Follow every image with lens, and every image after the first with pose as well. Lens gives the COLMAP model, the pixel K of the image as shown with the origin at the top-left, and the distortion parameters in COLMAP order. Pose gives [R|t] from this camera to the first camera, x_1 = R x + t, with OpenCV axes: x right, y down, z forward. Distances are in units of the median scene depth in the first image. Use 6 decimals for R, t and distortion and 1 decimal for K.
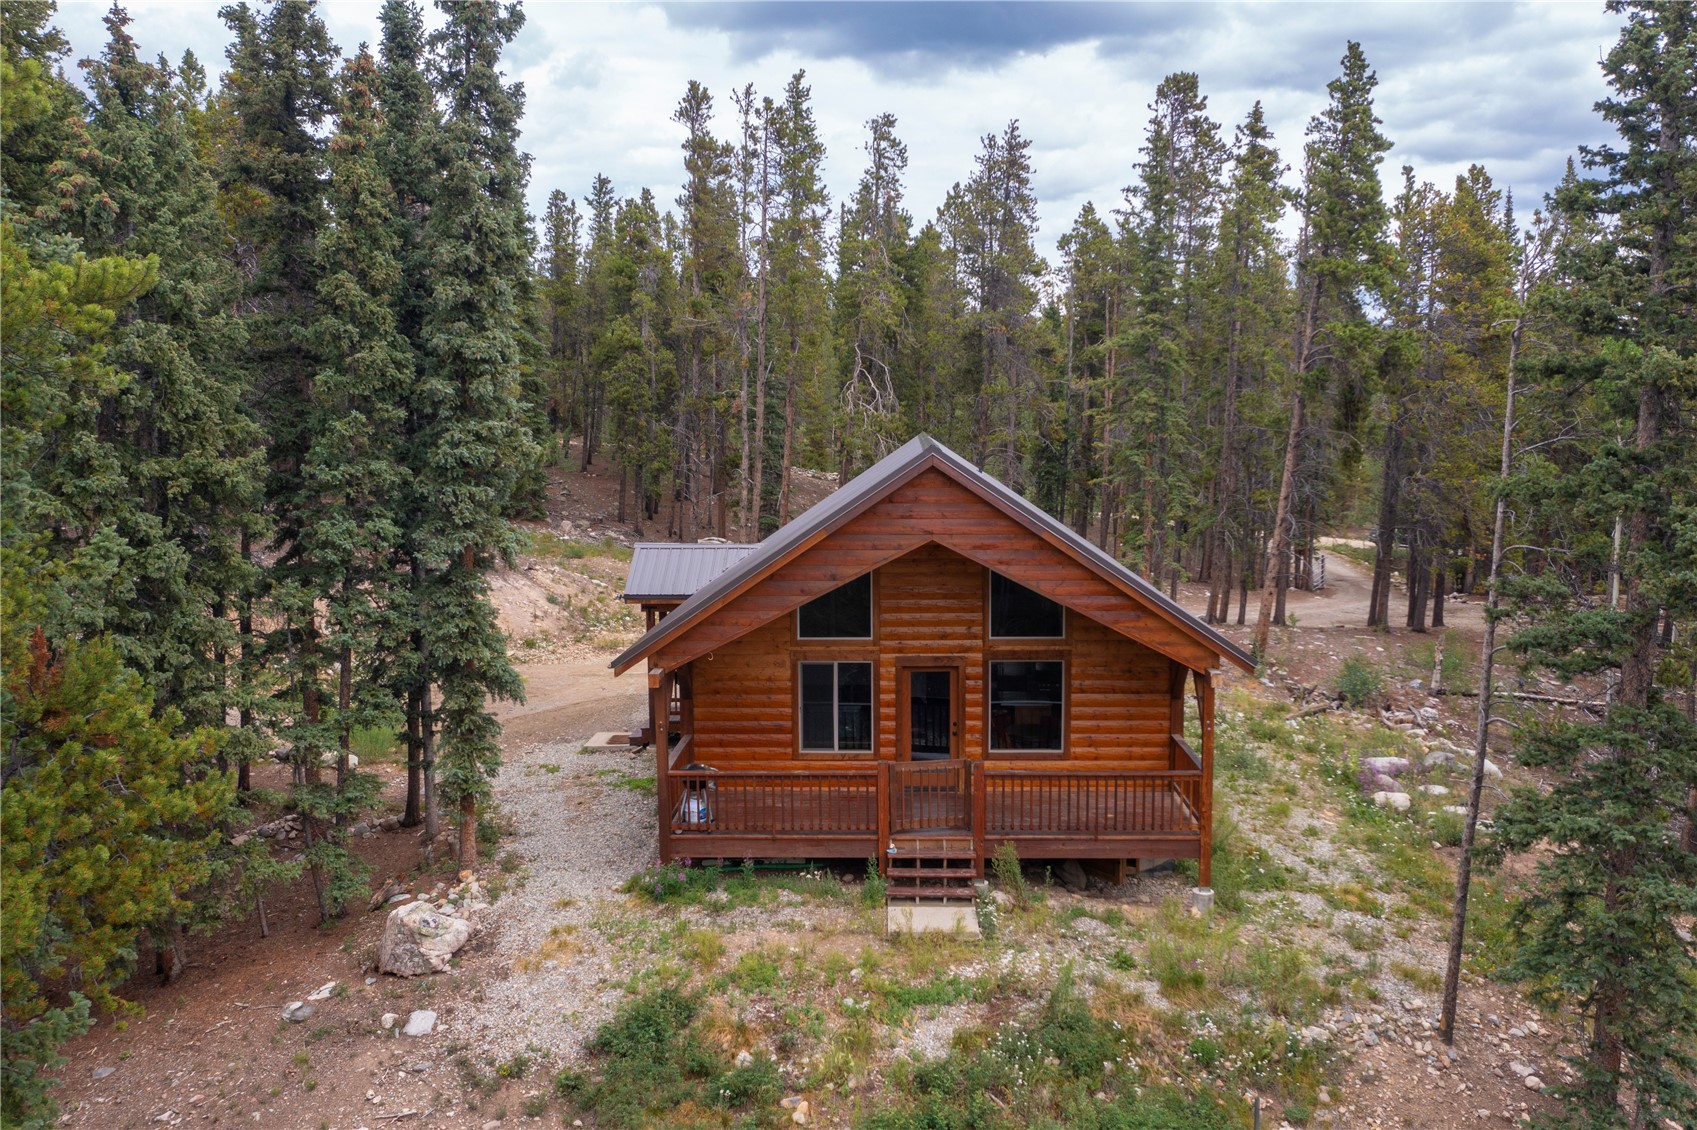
lens RADIAL K [[1378.0, 0, 849.3], [0, 1378.0, 602.4], [0, 0, 1]] dist [-0.000657, -0.000683]
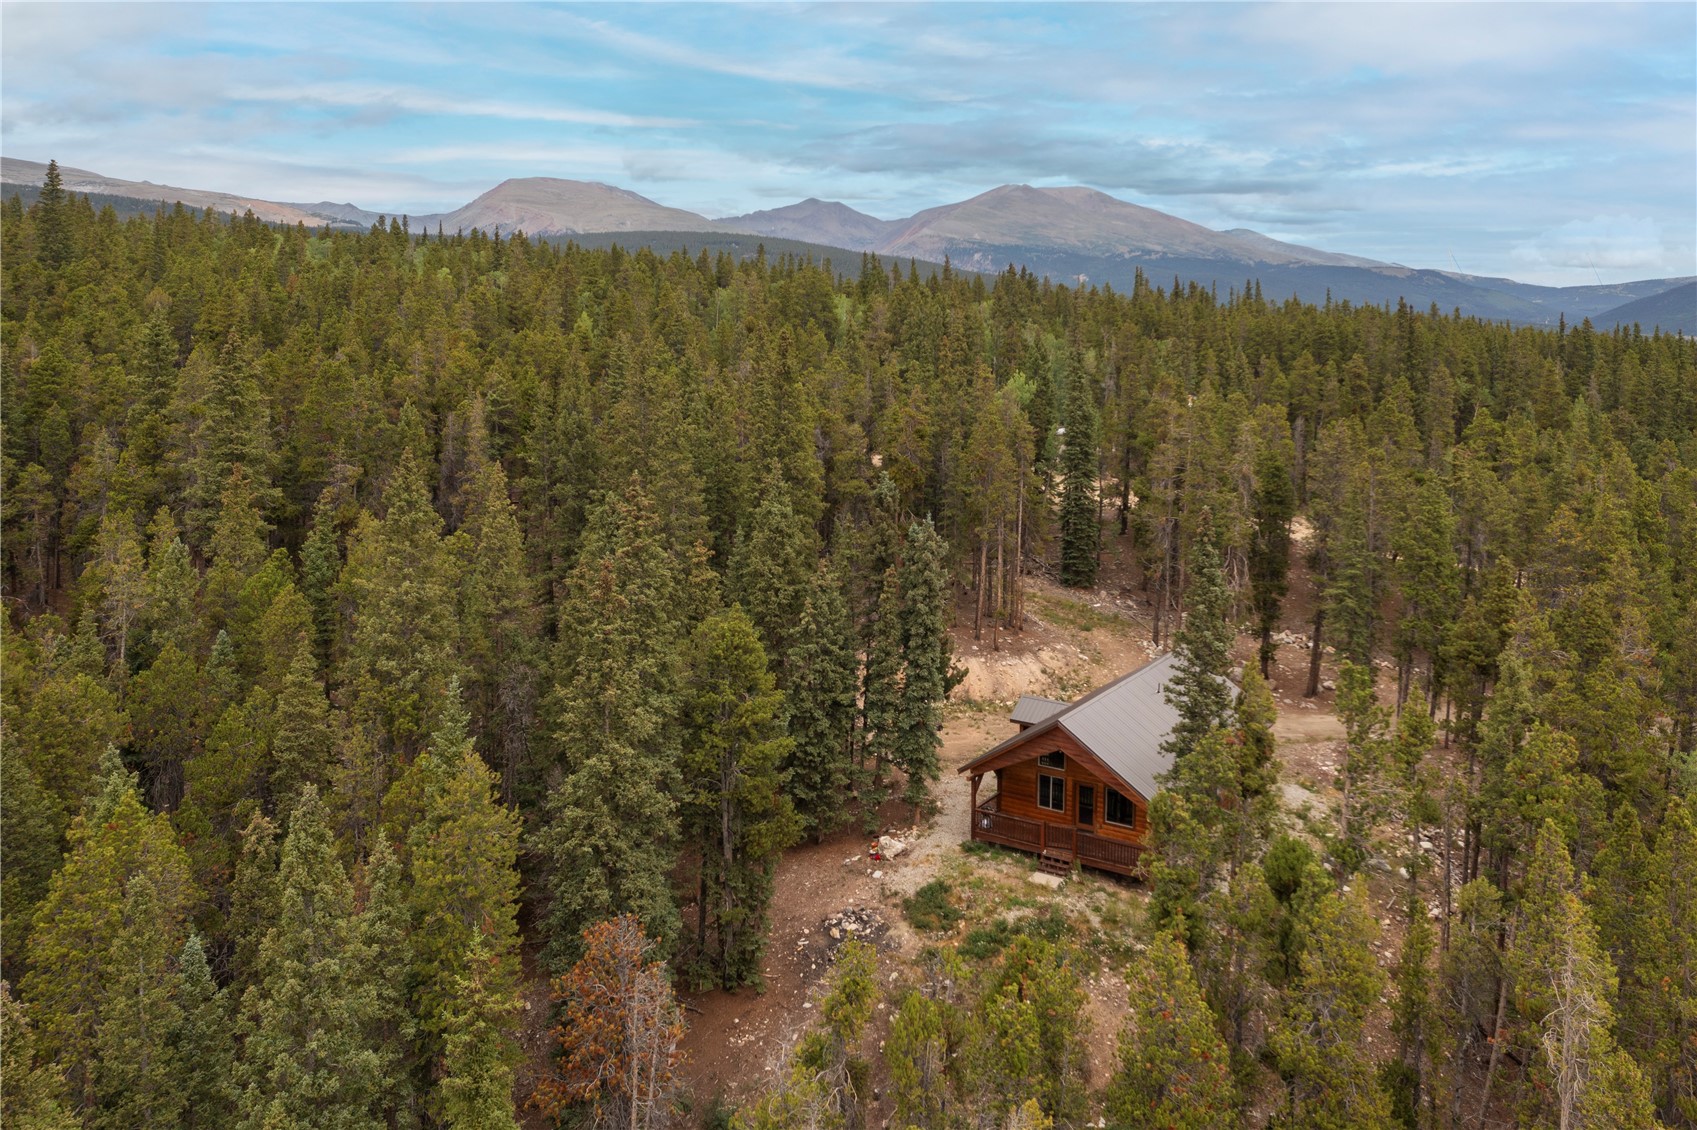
lens RADIAL K [[1378.0, 0, 849.3], [0, 1378.0, 602.4], [0, 0, 1]] dist [-0.000657, -0.000683]
pose [[0.855806, 0.128446, -0.501096, 1.082131], [-0.081712, 0.990088, 0.114235, -0.640770], [0.510802, -0.056817, 0.857819, -1.647821]]
